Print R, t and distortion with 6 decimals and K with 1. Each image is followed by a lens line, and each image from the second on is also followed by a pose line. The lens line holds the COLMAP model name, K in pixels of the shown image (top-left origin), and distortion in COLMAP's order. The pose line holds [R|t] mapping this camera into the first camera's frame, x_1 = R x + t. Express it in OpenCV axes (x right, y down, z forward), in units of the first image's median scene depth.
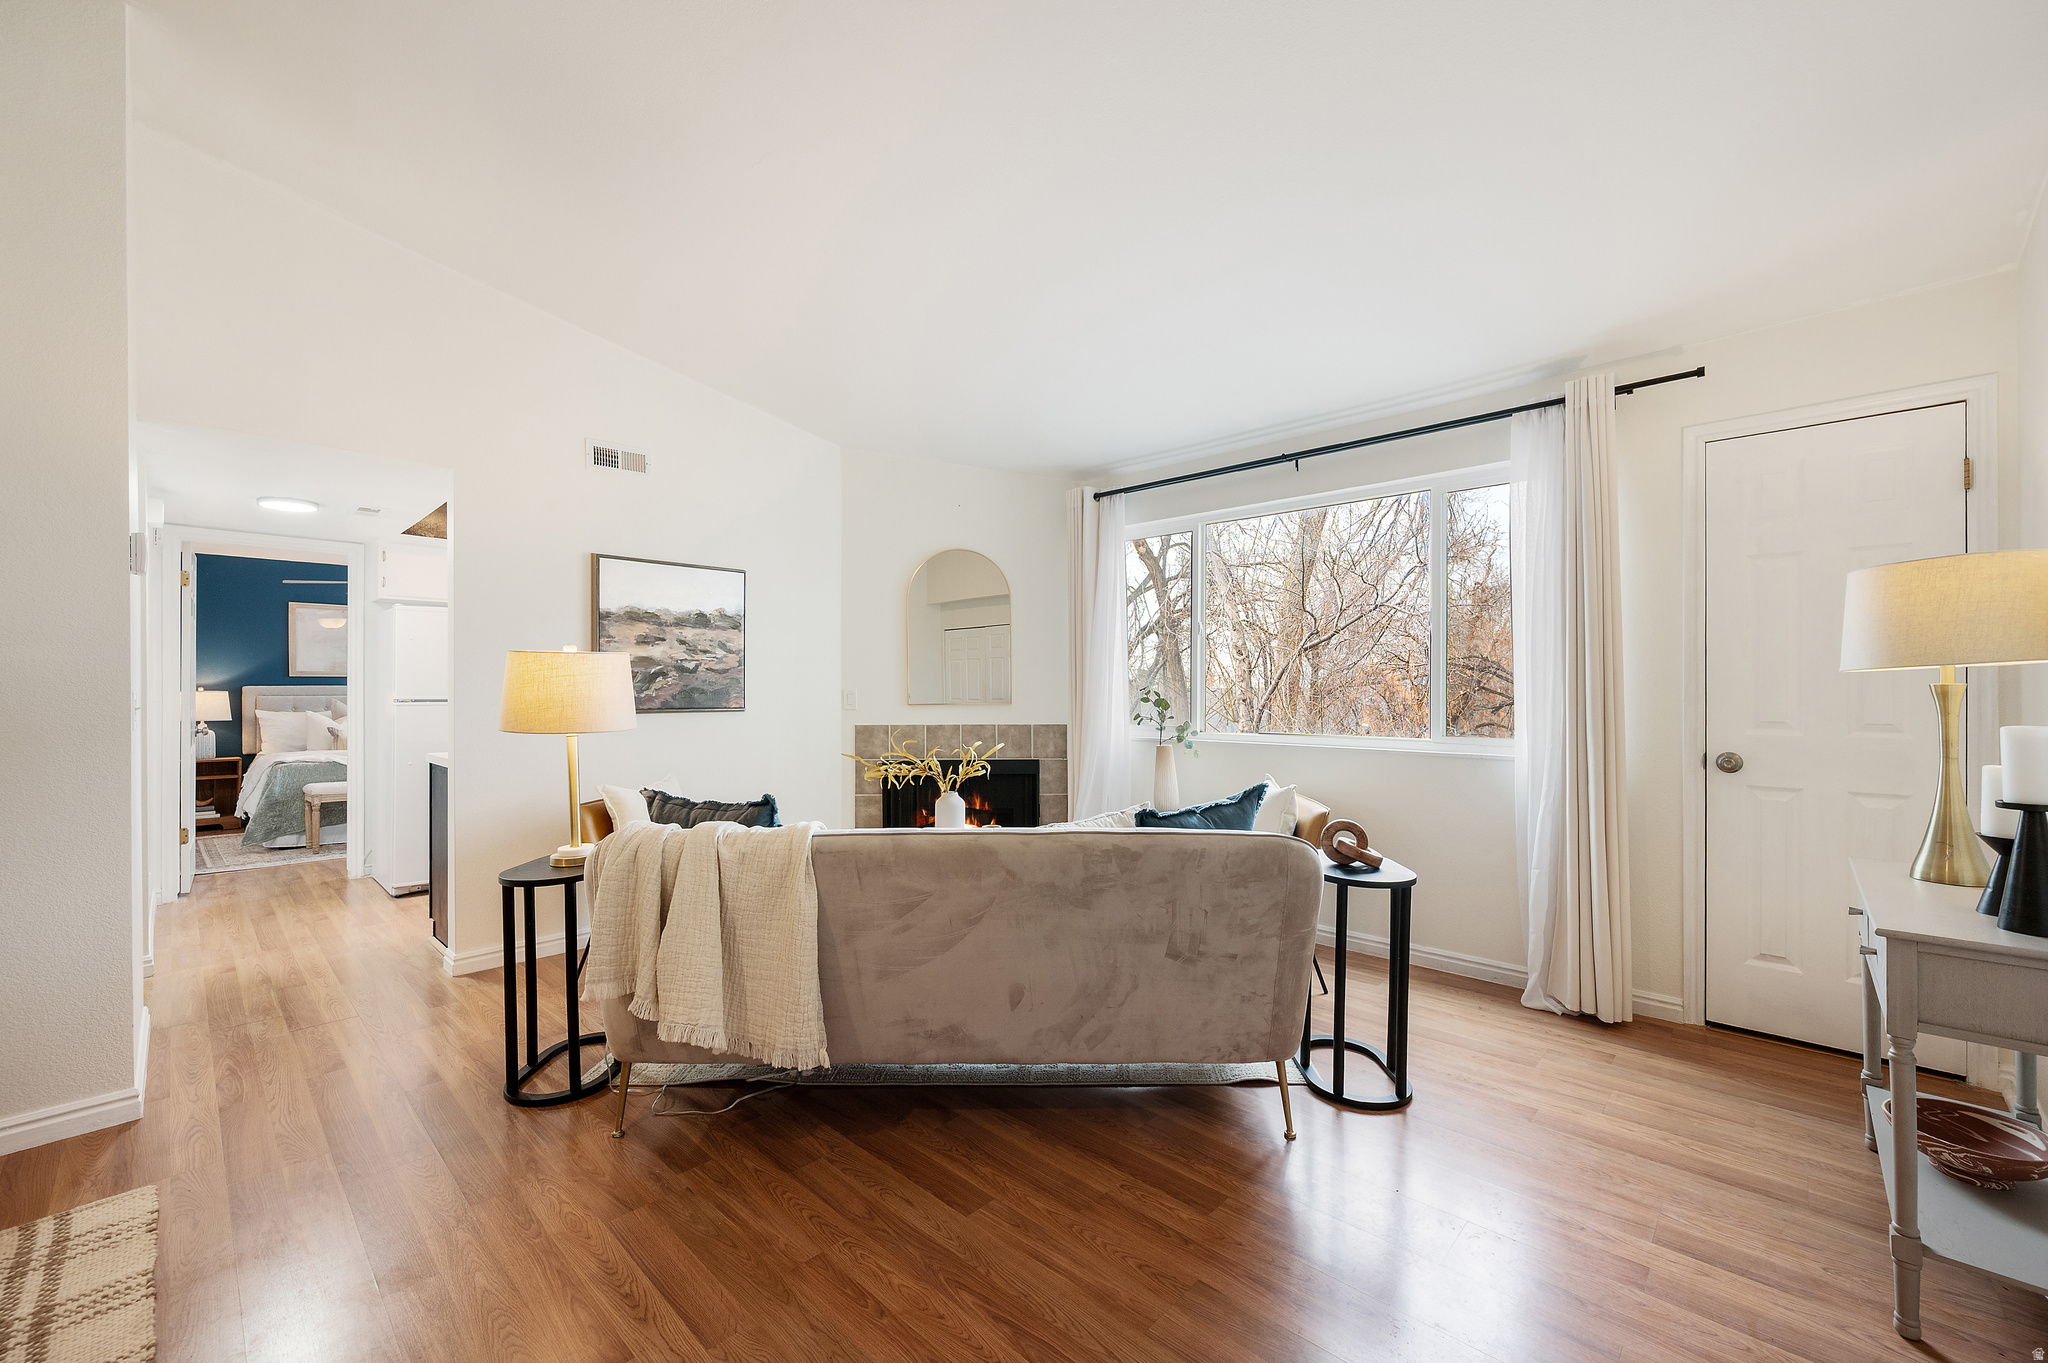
lens RADIAL K [[815.4, 0, 1029.8], [0, 815.4, 685.3], [0, 0, 1]] dist [0.000173, 0.000249]
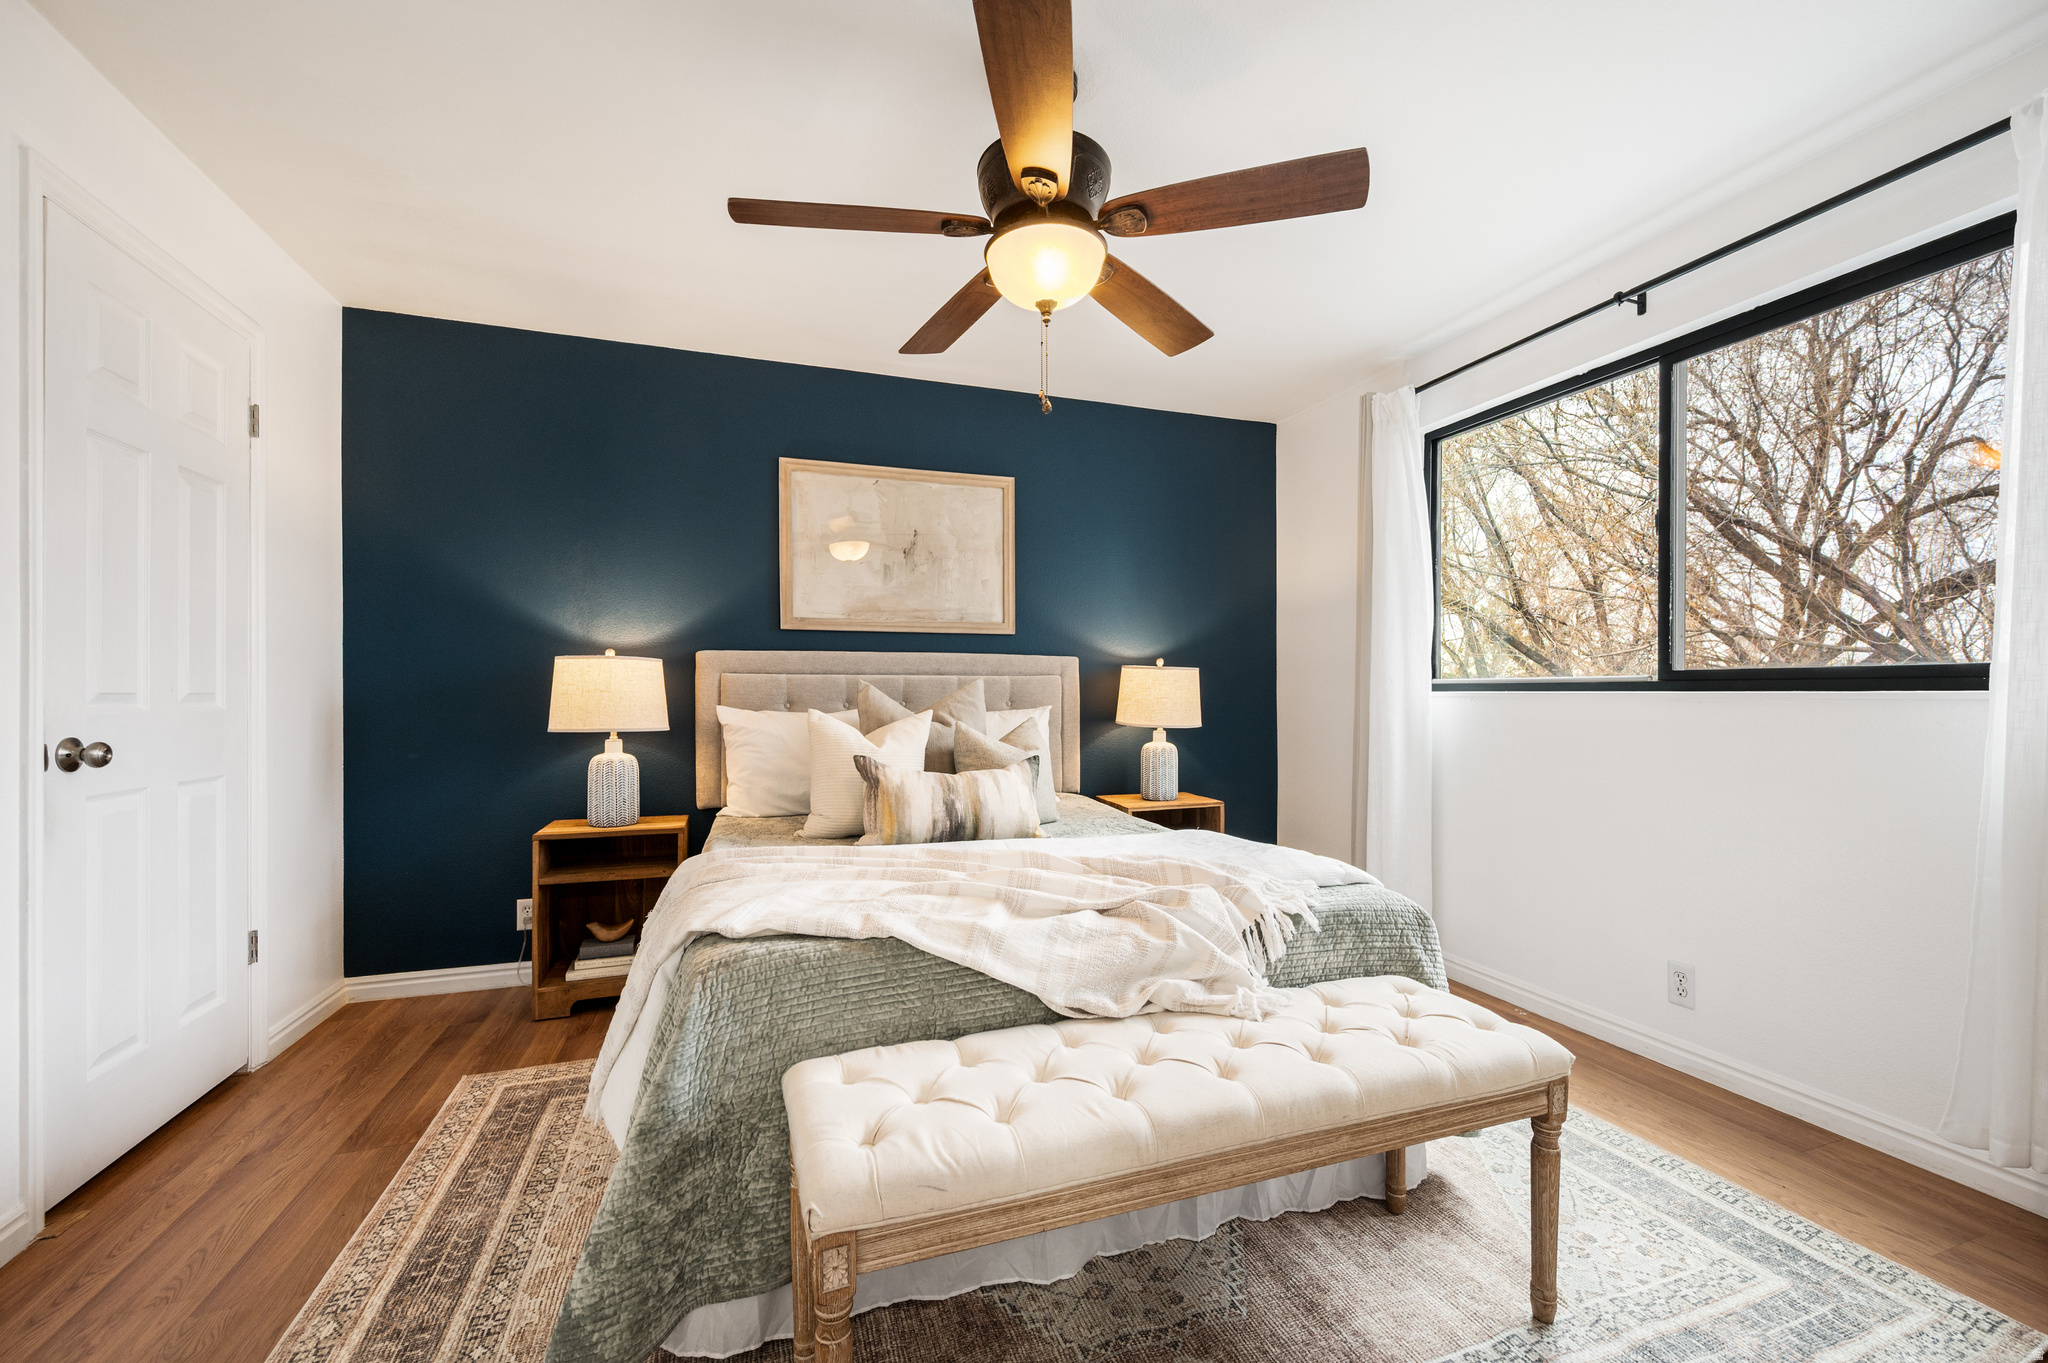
lens RADIAL K [[815.4, 0, 1023.4], [0, 815.4, 686.3], [0, 0, 1]] dist [0.000173, 0.000249]
pose [[0.888158, -0.002223, -0.459534, -0.611292], [-0.001480, 0.999969, -0.007699, 0.022965], [0.459537, 0.007518, 0.888127, 0.694521]]
